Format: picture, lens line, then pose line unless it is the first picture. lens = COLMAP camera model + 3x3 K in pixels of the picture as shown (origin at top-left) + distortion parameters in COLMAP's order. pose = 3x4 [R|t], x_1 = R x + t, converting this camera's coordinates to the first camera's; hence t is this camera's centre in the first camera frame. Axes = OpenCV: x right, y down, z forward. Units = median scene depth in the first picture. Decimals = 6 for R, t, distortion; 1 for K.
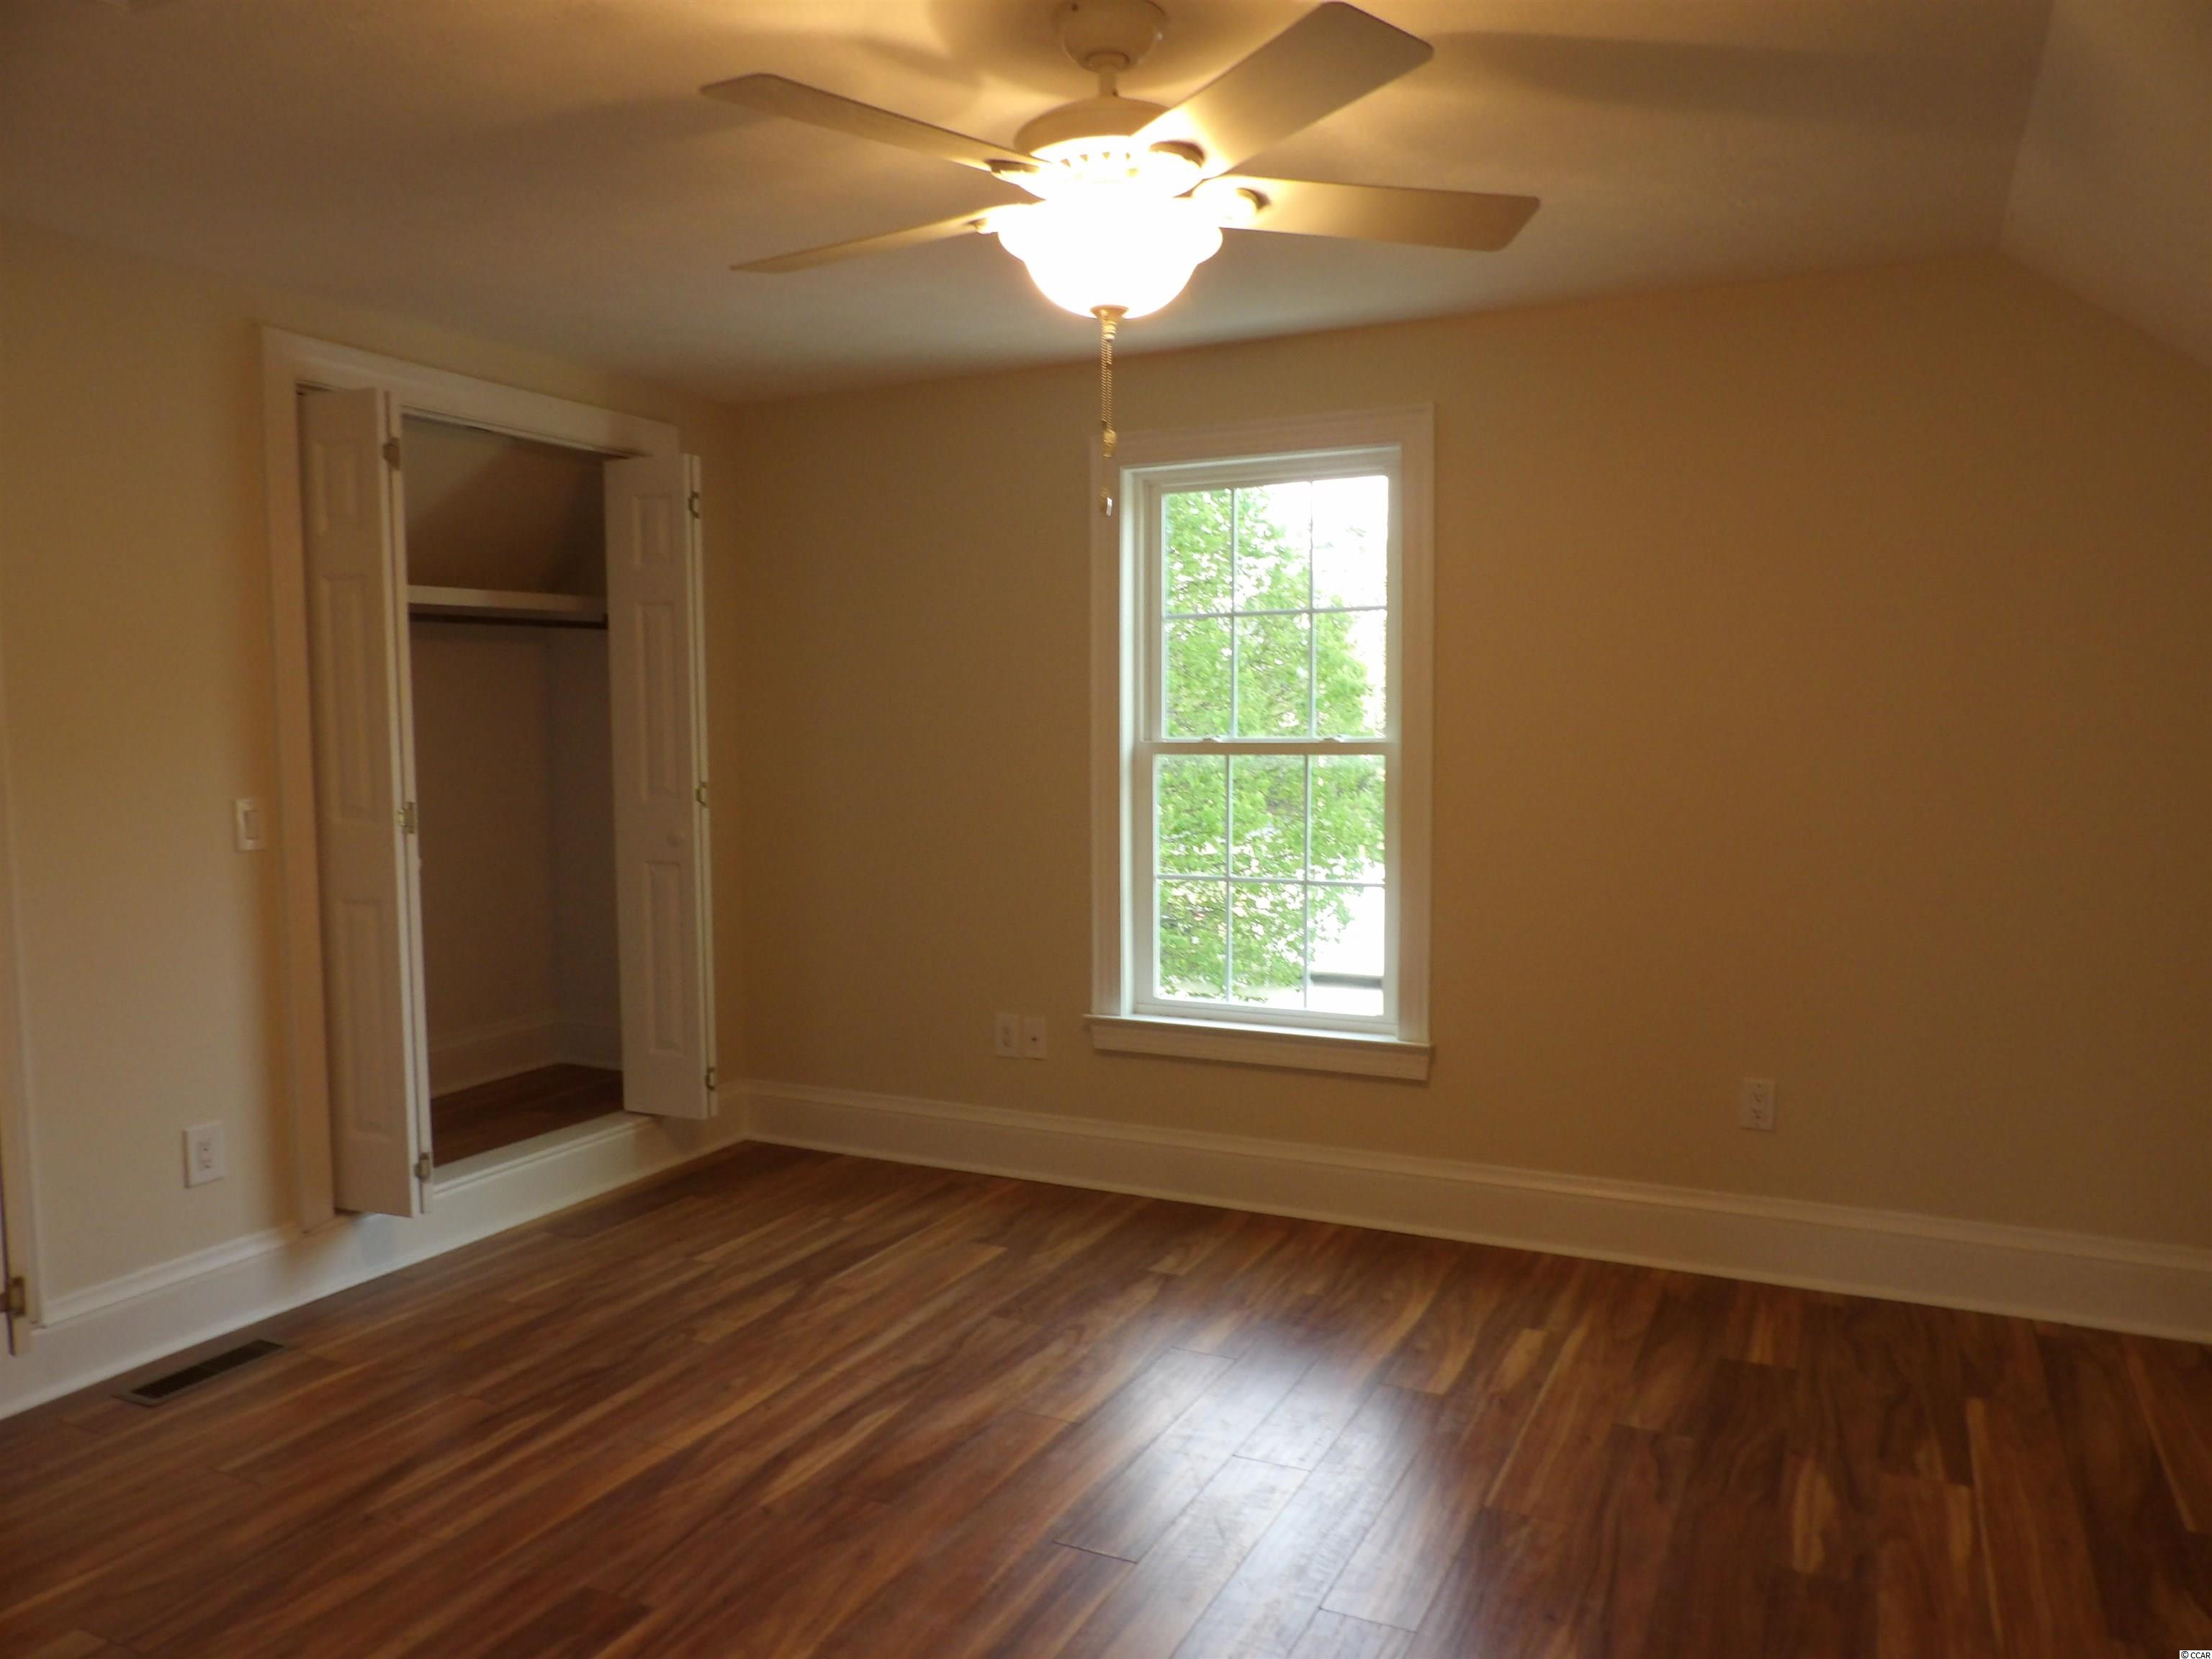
lens RADIAL K [[1589.2, 0, 1100.6], [0, 1589.2, 840.8], [0, 0, 1]] dist [-0.035147, 0.041287]
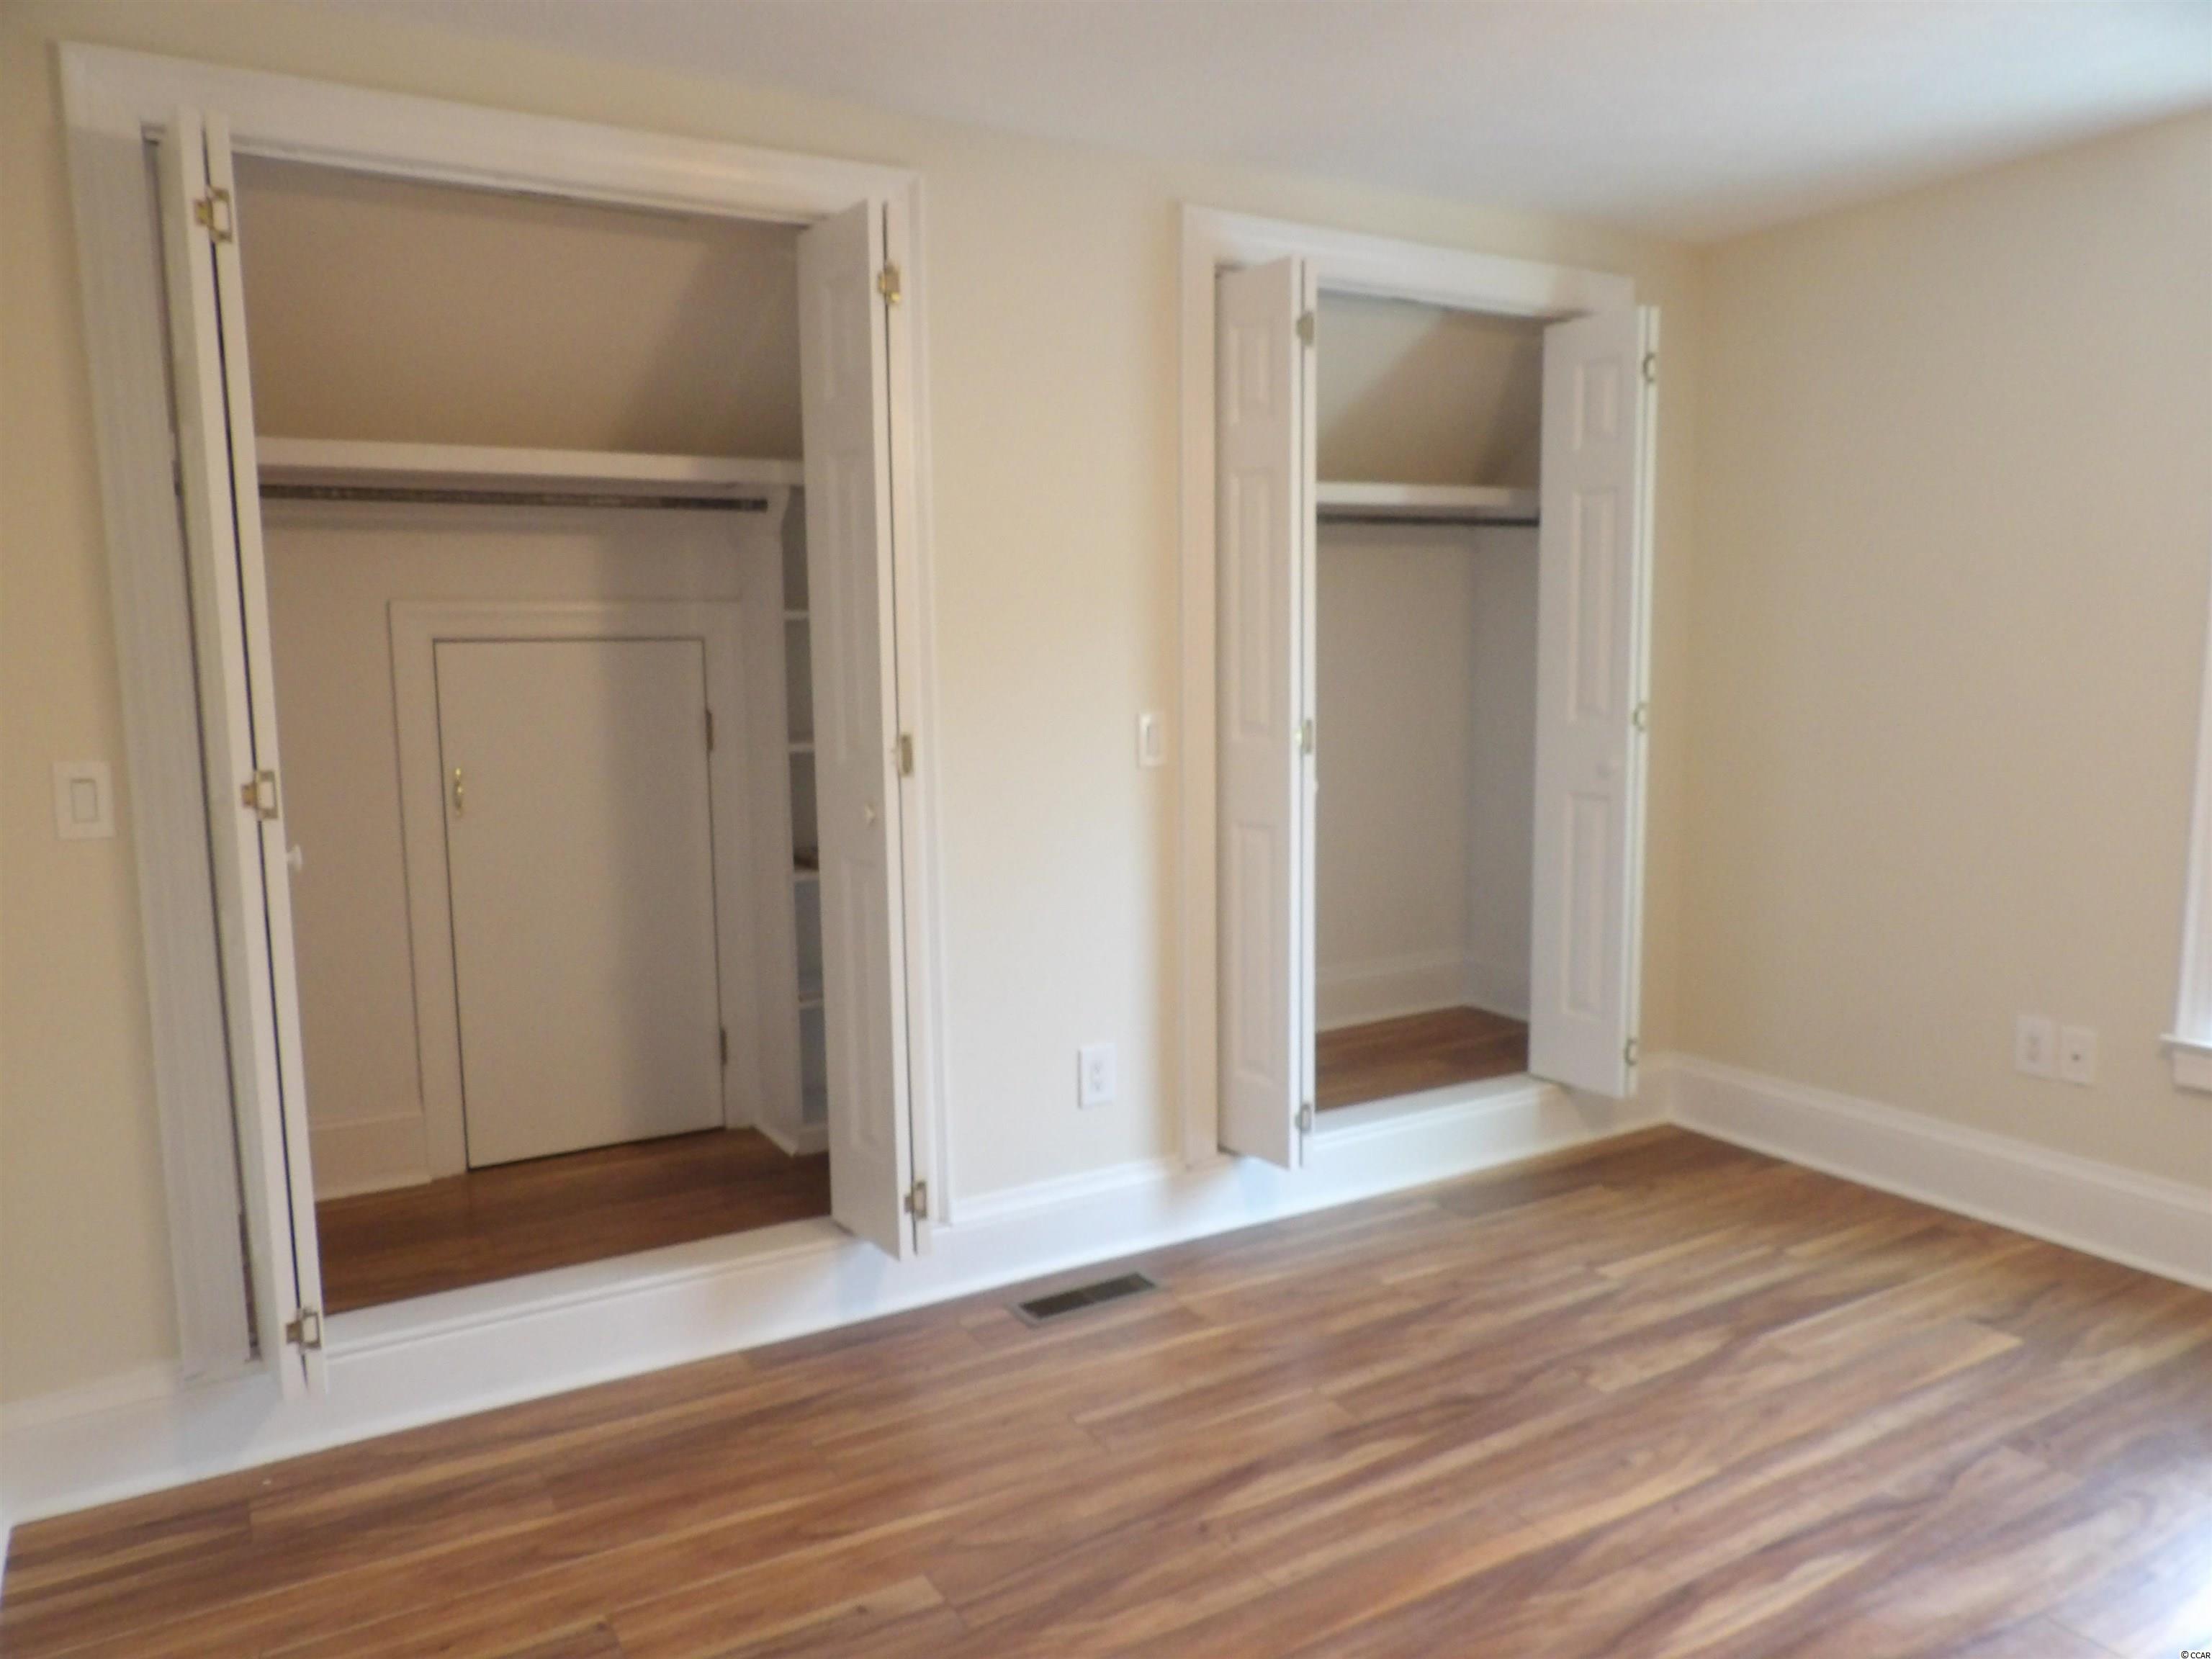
lens RADIAL K [[1589.2, 0, 1095.1], [0, 1589.2, 846.3], [0, 0, 1]] dist [-0.035147, 0.041287]
pose [[0.837697, 0.066686, -0.542049, -0.041224], [-0.035371, 0.997058, 0.068000, -0.009546], [0.544989, -0.037791, 0.837591, 0.167429]]
